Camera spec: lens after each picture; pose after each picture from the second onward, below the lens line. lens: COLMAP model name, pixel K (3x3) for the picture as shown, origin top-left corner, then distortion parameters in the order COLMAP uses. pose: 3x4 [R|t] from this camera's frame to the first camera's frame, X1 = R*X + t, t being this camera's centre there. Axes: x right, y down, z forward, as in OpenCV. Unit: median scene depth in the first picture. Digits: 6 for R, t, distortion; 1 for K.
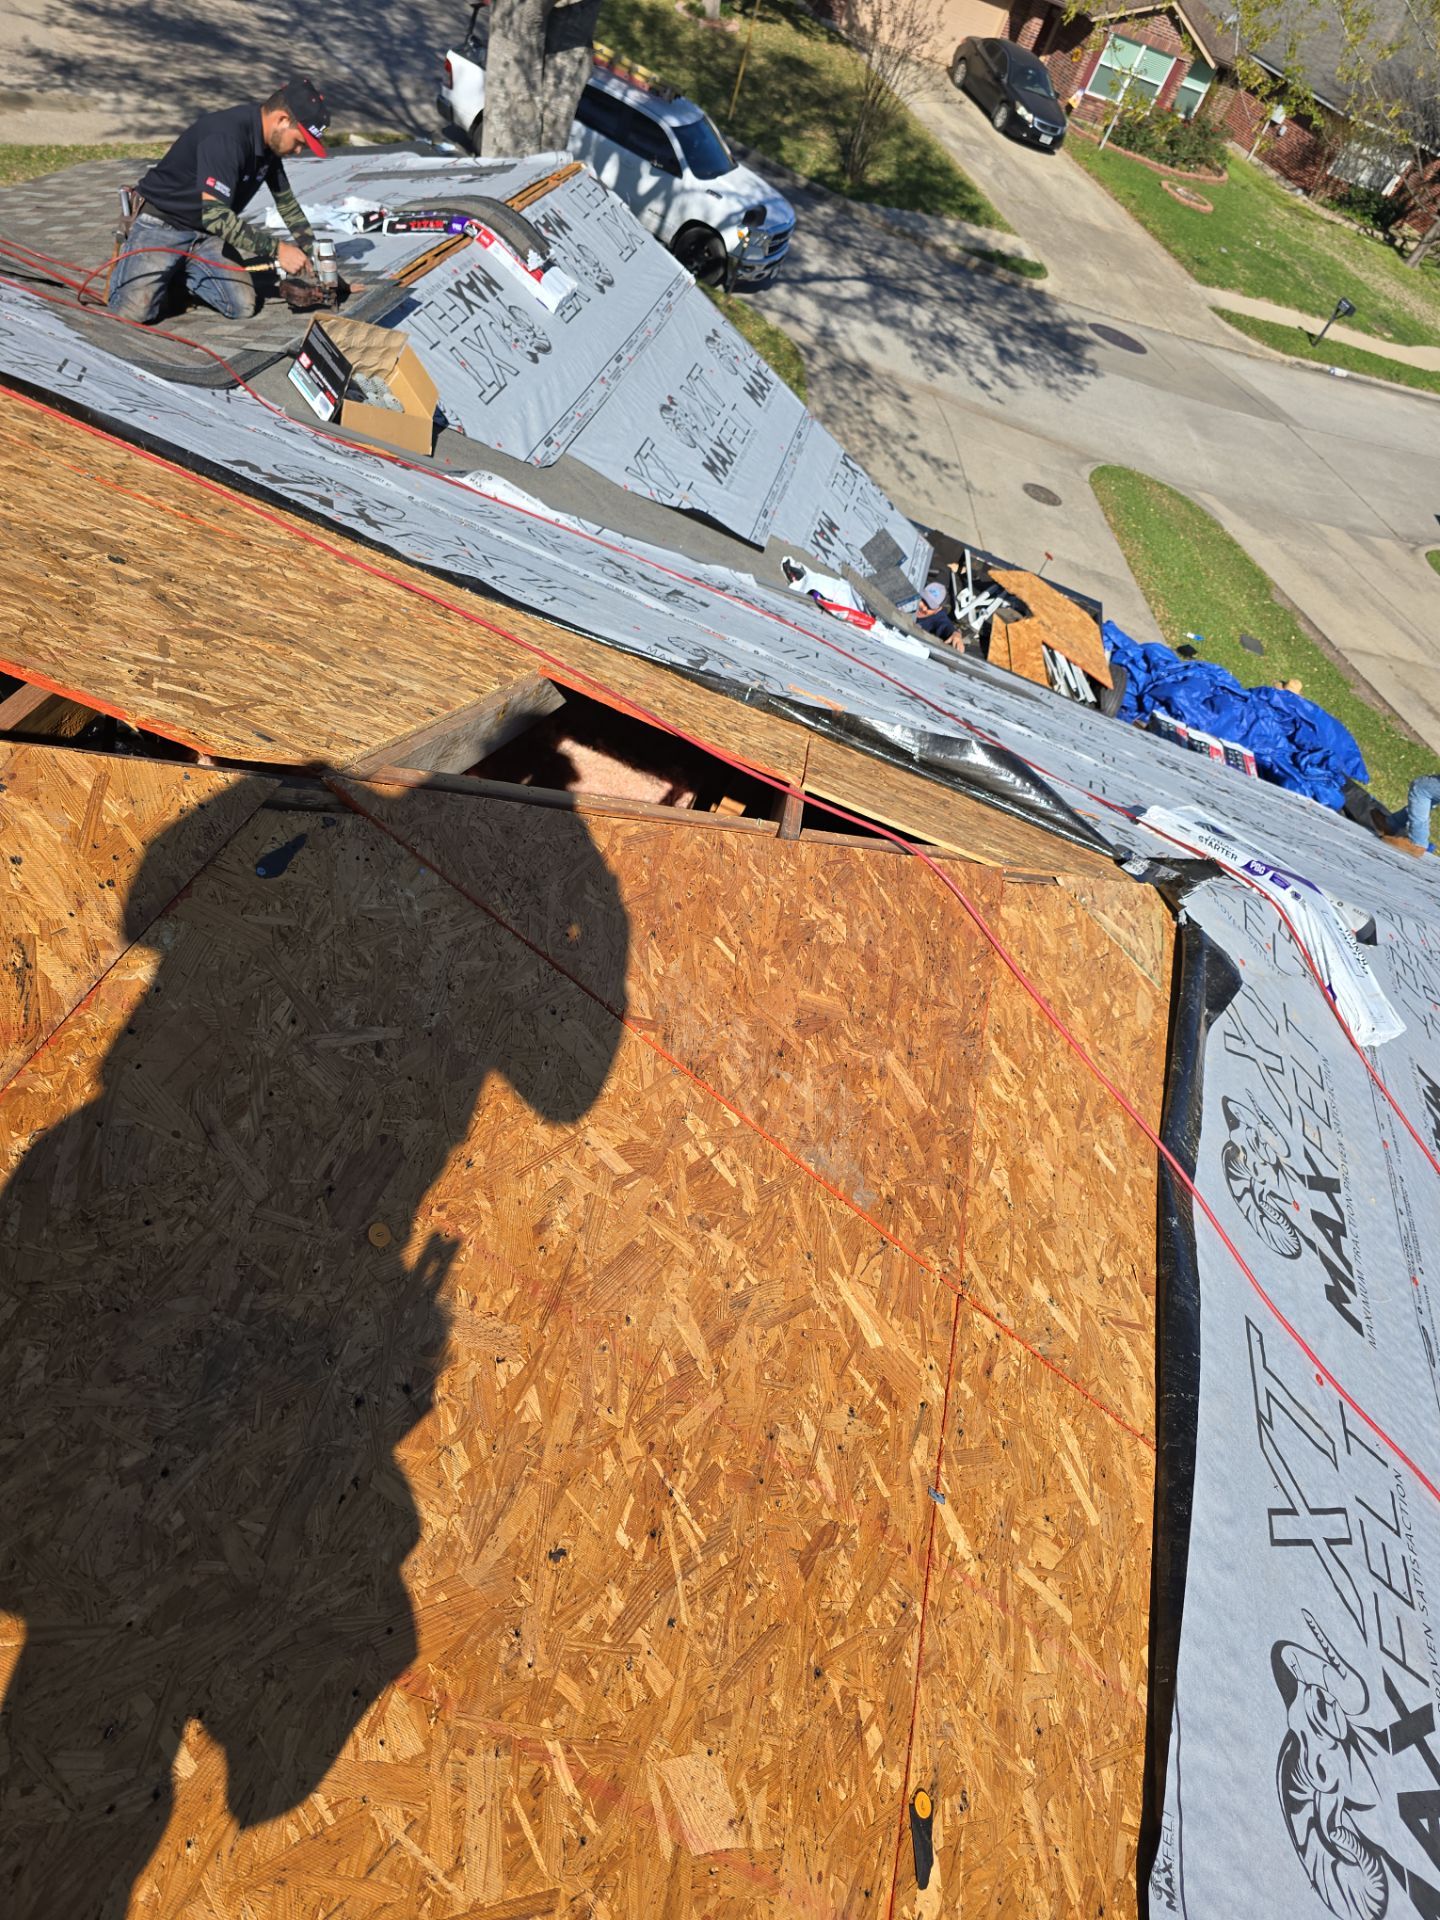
lens RADIAL K [[1283.1, 0, 720.0], [0, 1283.1, 960.0], [0, 0, 1]] dist [0.052692, -0.051209]
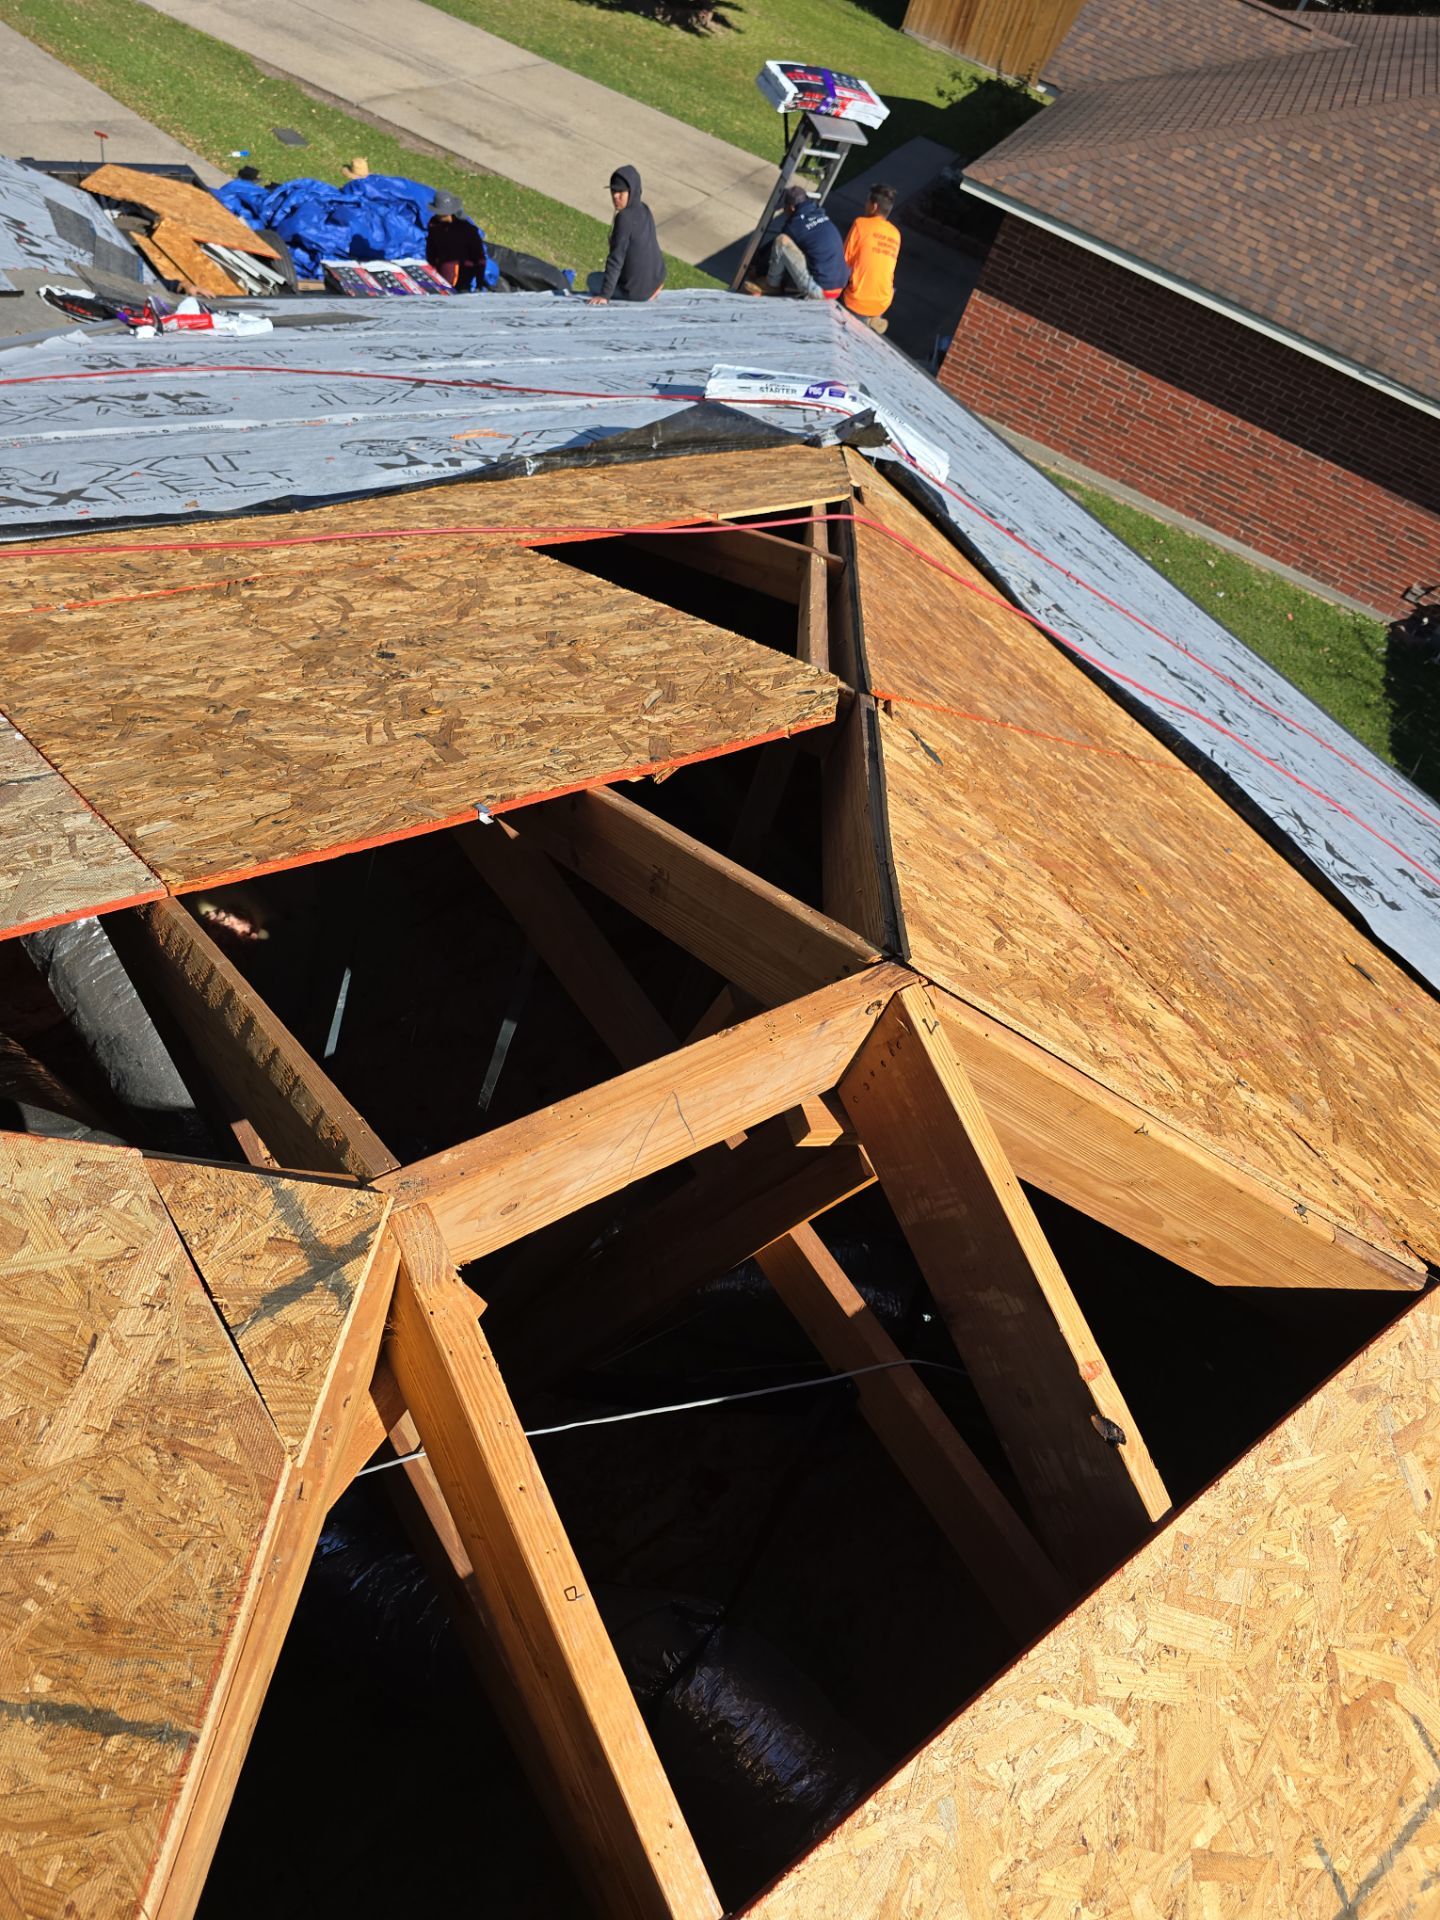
lens RADIAL K [[1283.1, 0, 720.0], [0, 1283.1, 960.0], [0, 0, 1]] dist [0.052692, -0.051209]
pose [[0.677119, -0.637334, 0.367852, -0.158164], [0.479688, 0.761365, 0.436146, -0.084612], [-0.558040, -0.118869, 0.821256, -0.011589]]
